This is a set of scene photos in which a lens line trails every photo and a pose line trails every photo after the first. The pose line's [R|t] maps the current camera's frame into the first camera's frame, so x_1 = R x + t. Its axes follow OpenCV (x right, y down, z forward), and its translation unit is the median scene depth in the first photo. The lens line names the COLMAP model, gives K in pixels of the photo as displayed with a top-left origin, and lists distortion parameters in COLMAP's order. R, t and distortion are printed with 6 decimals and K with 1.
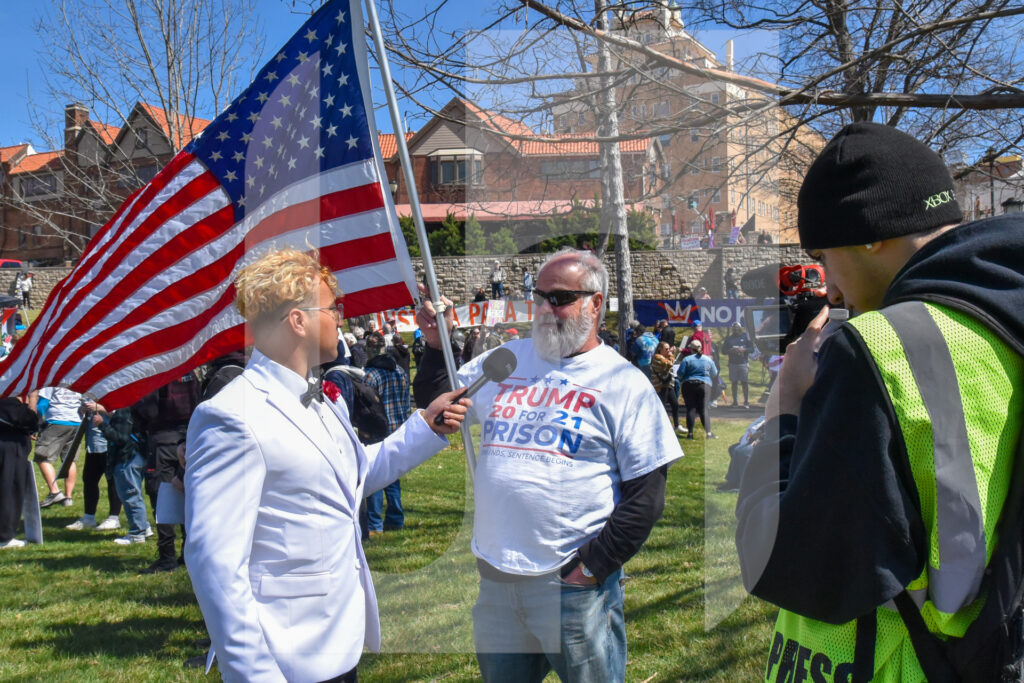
lens RADIAL K [[1091.0, 0, 512.0], [0, 1091.0, 341.8], [0, 0, 1]] dist [0.000181, 0.000000]
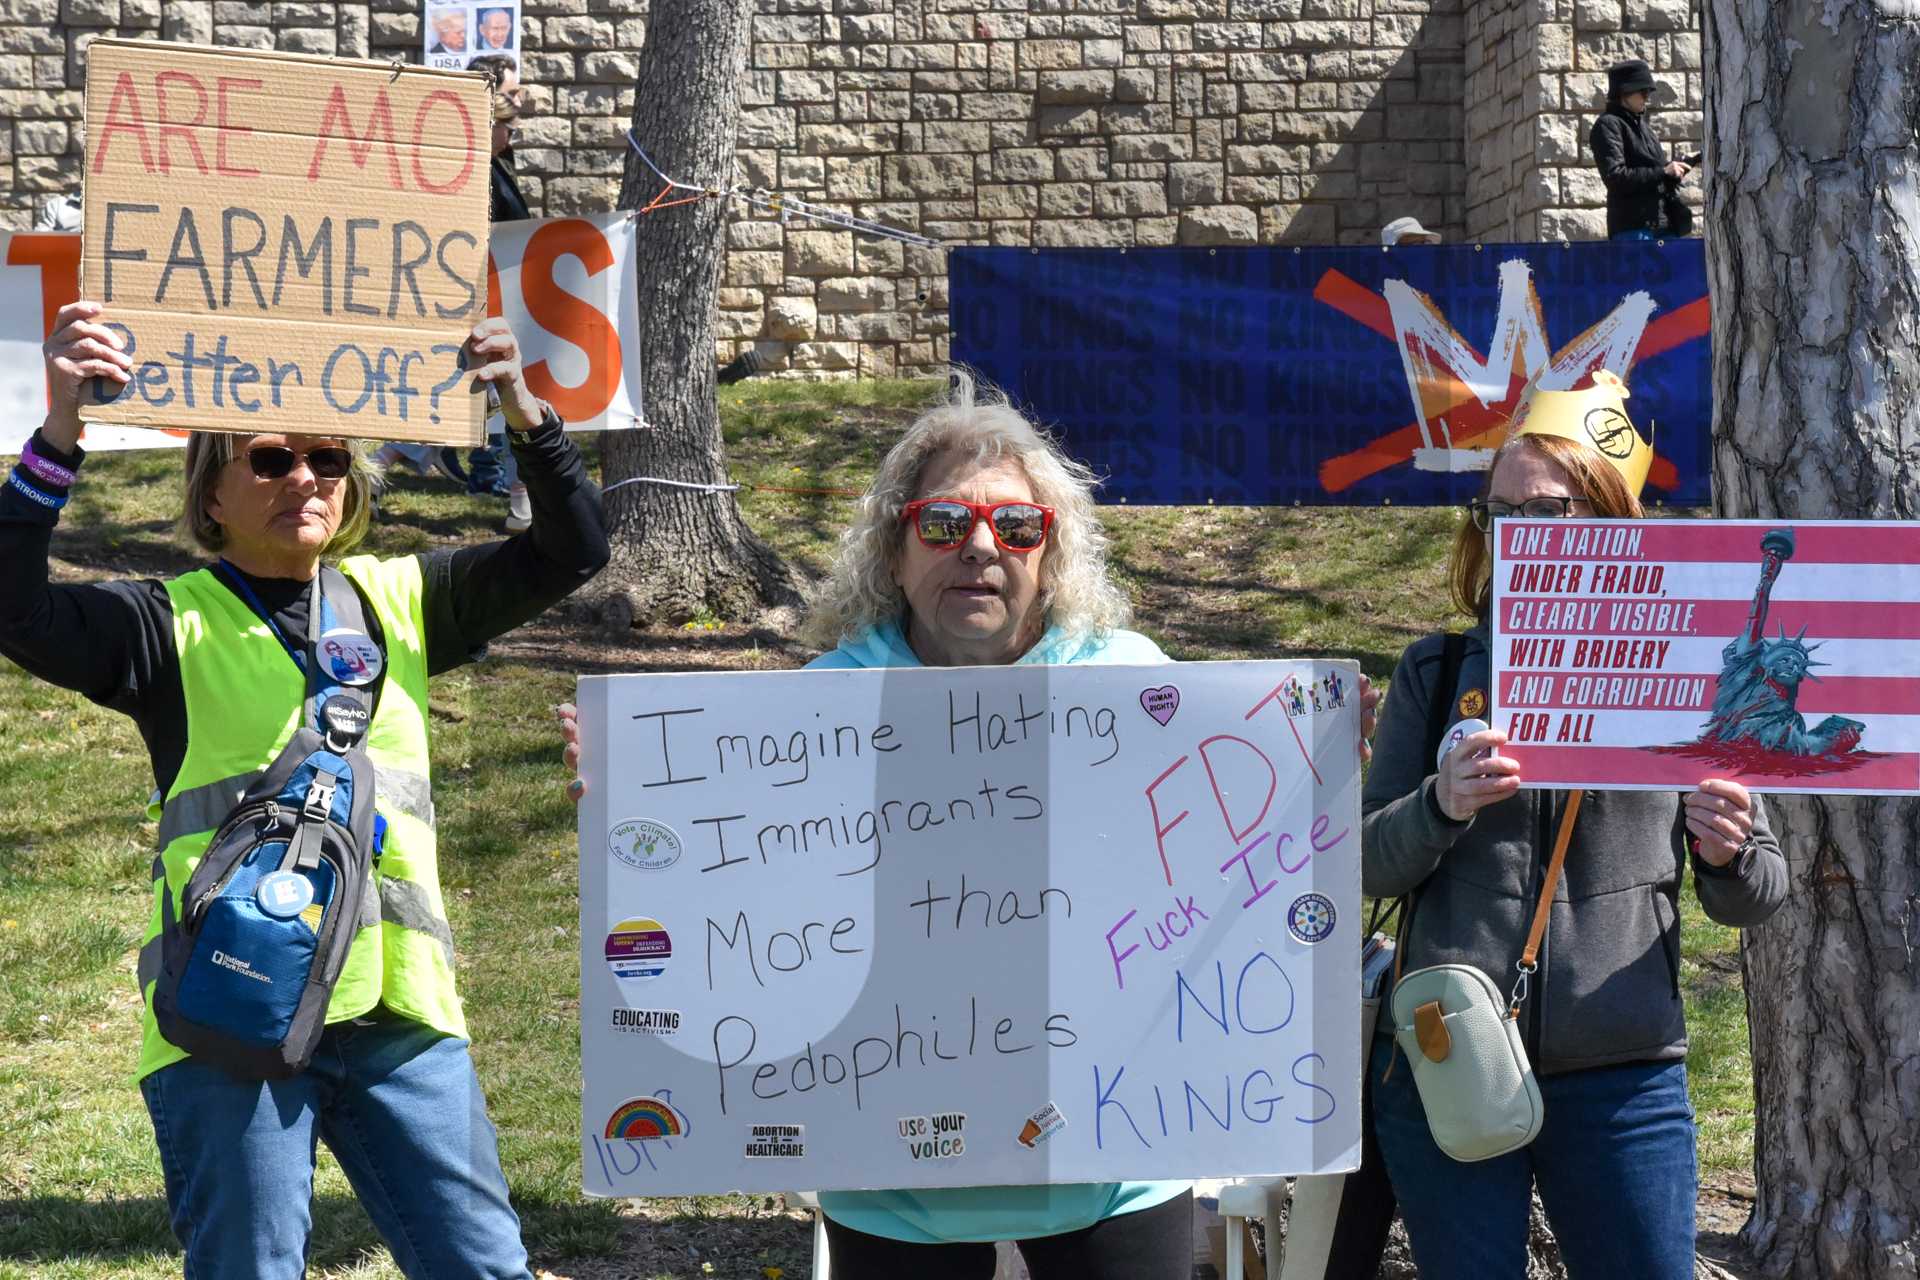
lens RADIAL K [[3992.4, 0, 959.8], [0, 3992.4, 638.9], [0, 0, 1]] dist [0.010621, 0.000000]
pose [[0.974881, -0.005470, 0.222660, 0.015844], [0.003011, 0.999931, 0.011384, -0.005024], [-0.222707, -0.010428, 0.974830, 0.515577]]
